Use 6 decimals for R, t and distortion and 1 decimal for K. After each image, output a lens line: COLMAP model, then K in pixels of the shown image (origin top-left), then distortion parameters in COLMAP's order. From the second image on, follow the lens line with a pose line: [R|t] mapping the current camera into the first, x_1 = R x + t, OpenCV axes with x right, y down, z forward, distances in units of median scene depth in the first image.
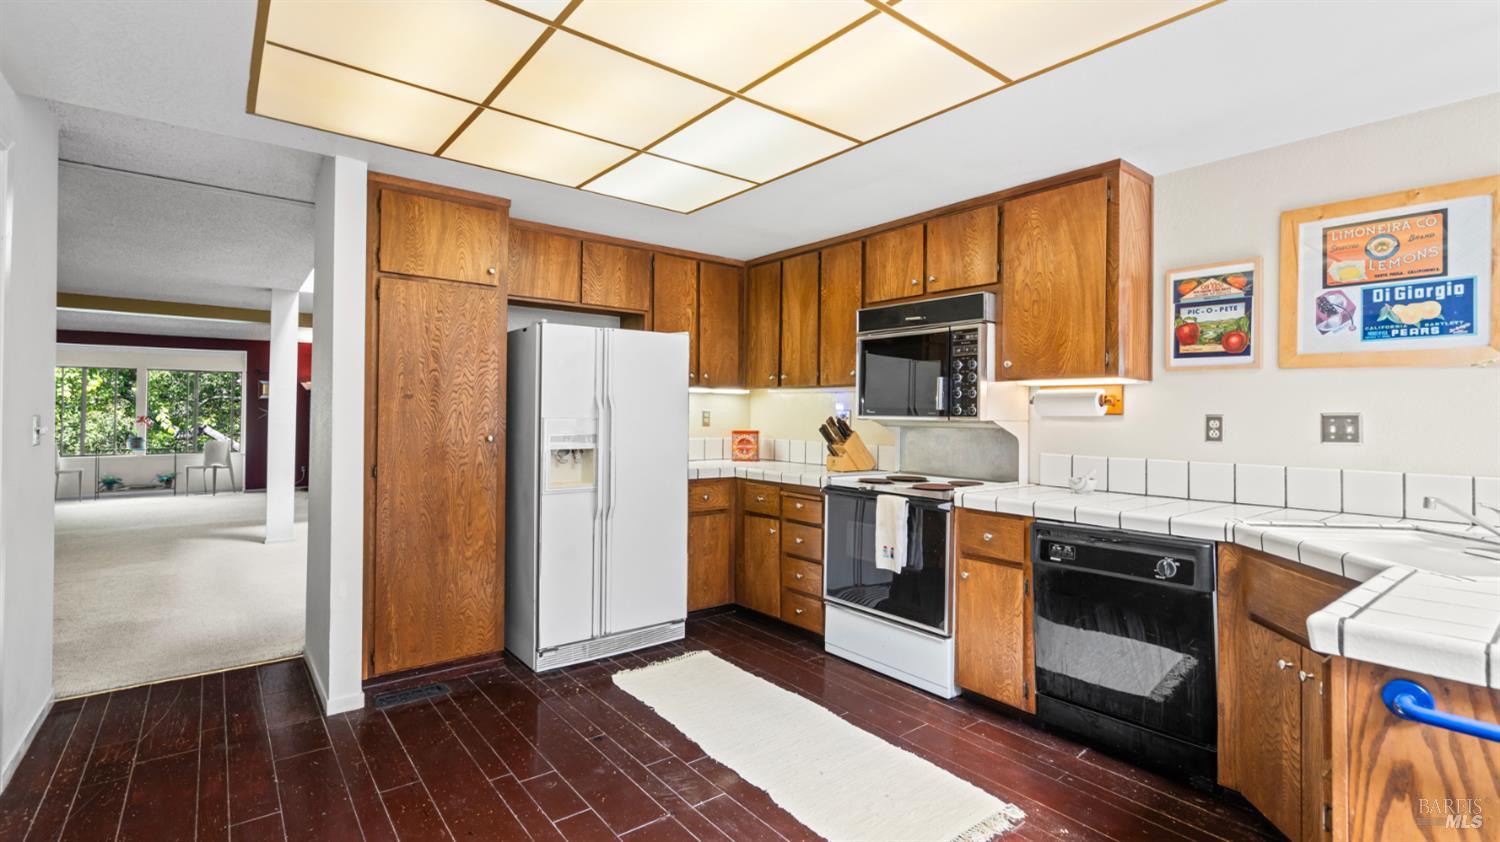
lens RADIAL K [[681.7, 0, 754.0], [0, 681.7, 405.0], [0, 0, 1]] dist [-0.006124, 0.003634]
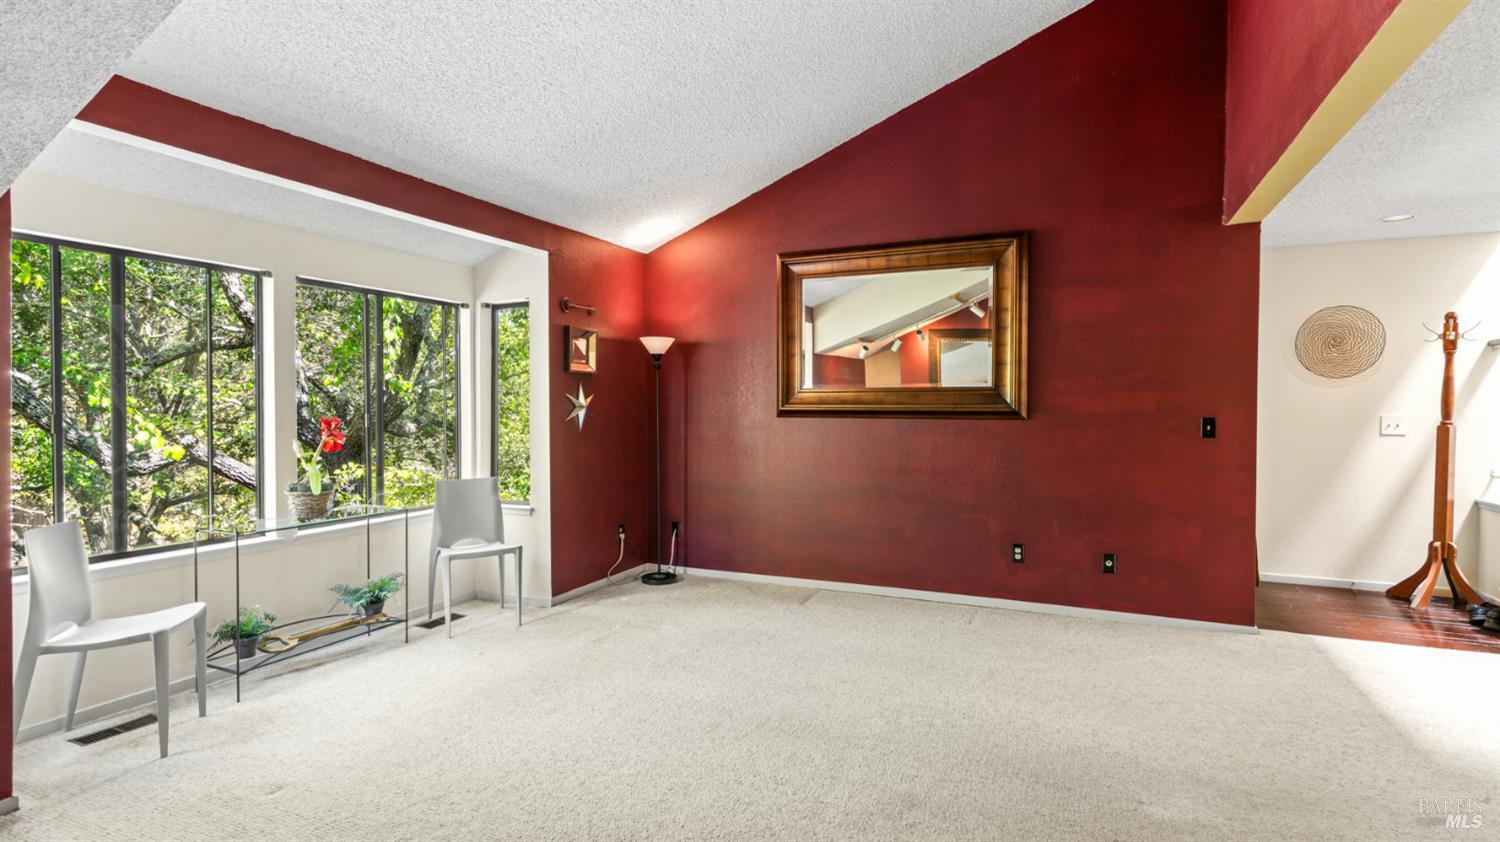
lens RADIAL K [[747.0, 0, 748.7], [0, 747.0, 415.2], [0, 0, 1]] dist [0.004443, 0.001715]
pose [[0.889242, -0.007744, 0.457372, -2.845351], [-0.007280, 0.999491, 0.031075, 0.006876], [-0.457380, -0.030963, 0.888732, 1.884952]]
